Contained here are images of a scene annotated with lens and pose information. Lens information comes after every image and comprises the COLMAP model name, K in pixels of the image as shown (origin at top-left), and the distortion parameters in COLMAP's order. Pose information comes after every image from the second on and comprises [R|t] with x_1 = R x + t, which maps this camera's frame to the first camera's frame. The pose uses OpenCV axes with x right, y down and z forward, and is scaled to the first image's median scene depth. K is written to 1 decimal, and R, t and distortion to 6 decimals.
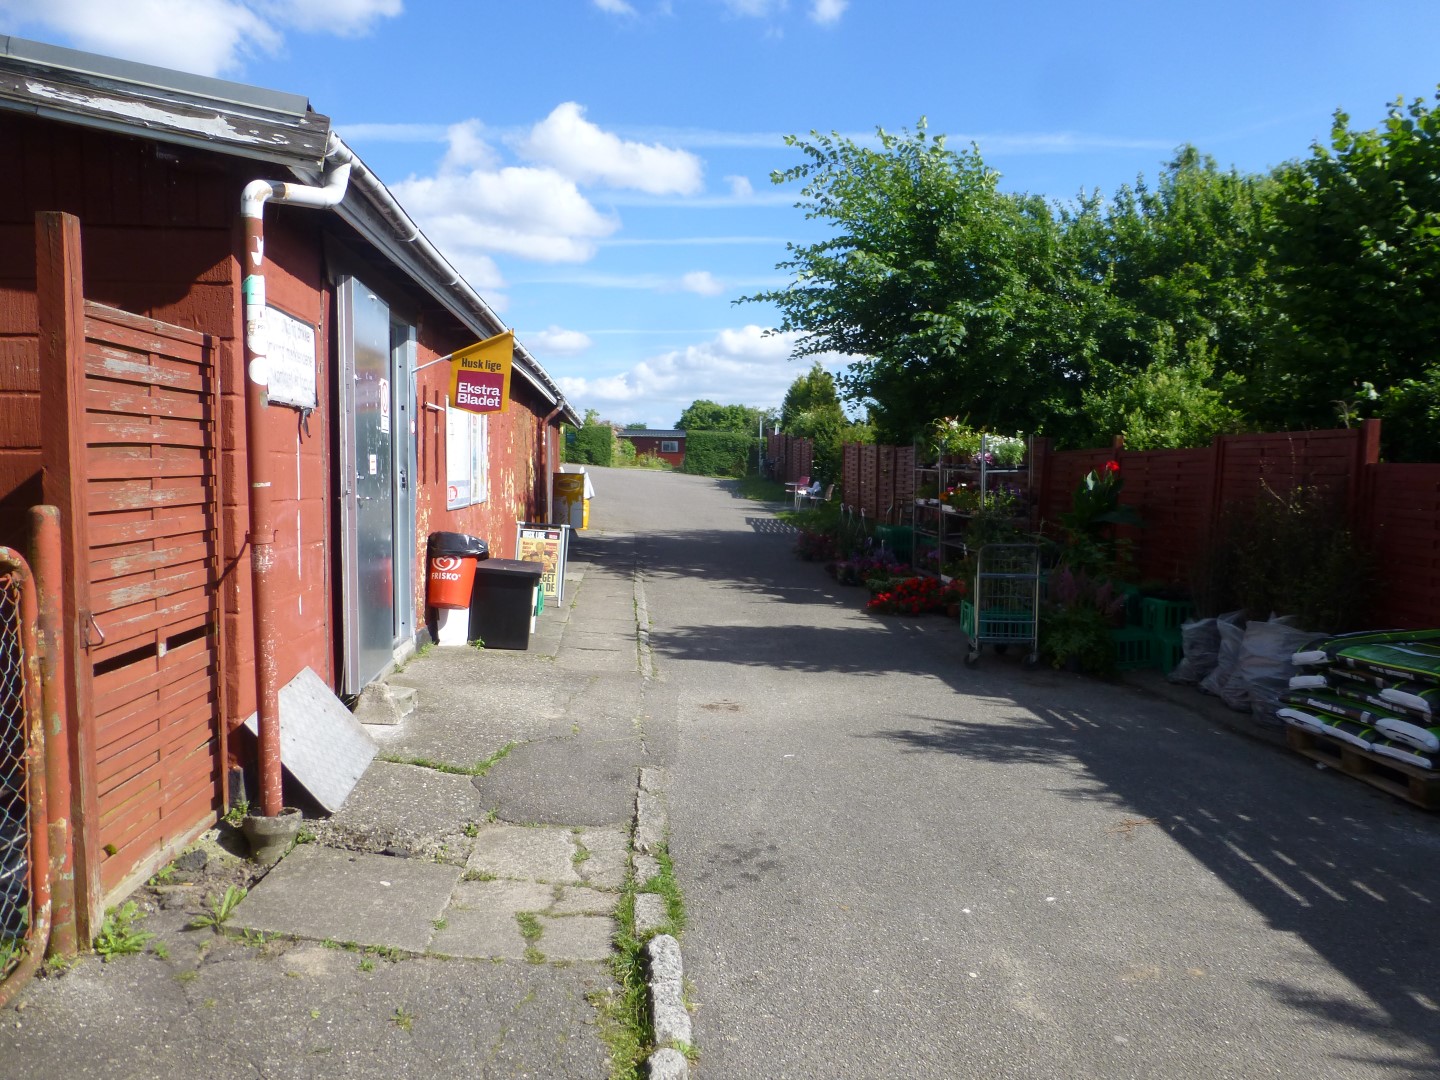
lens RADIAL K [[1041.9, 0, 718.5], [0, 1041.9, 540.4], [0, 0, 1]] dist [-0.026810, 0.002280]
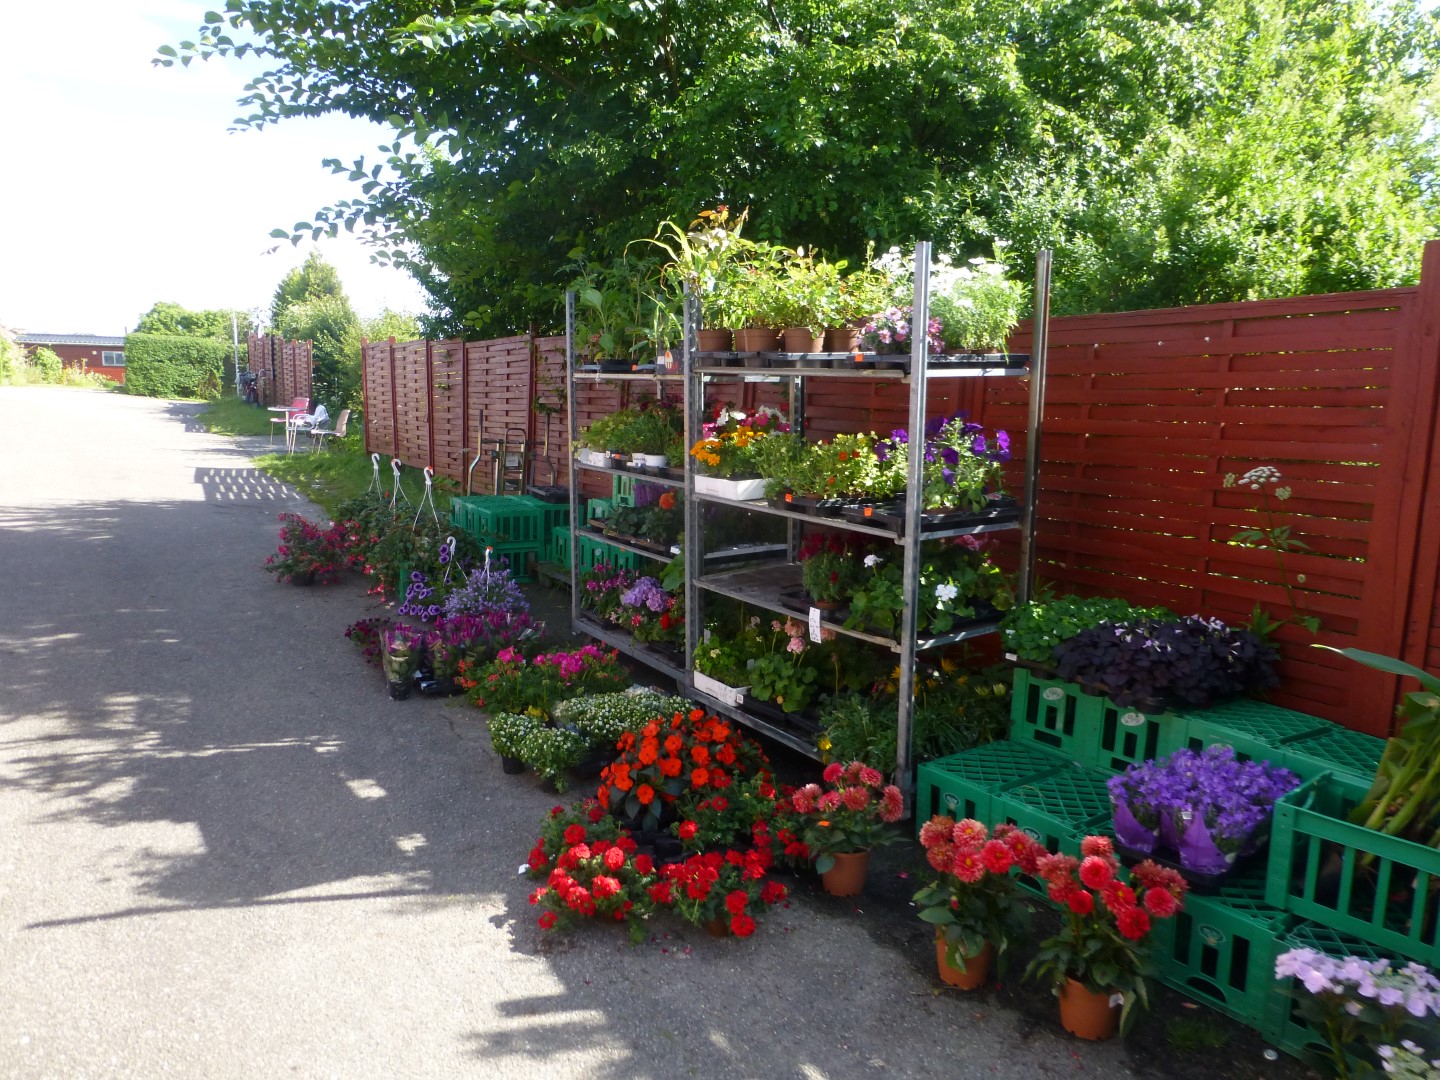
lens RADIAL K [[1041.9, 0, 716.3], [0, 1041.9, 546.4], [0, 0, 1]] dist [-0.026810, 0.002280]
pose [[0.899906, -0.066245, 0.431022, 0.034471], [0.030740, 0.995572, 0.088830, -0.020254], [-0.434998, -0.066689, 0.897958, 0.333172]]
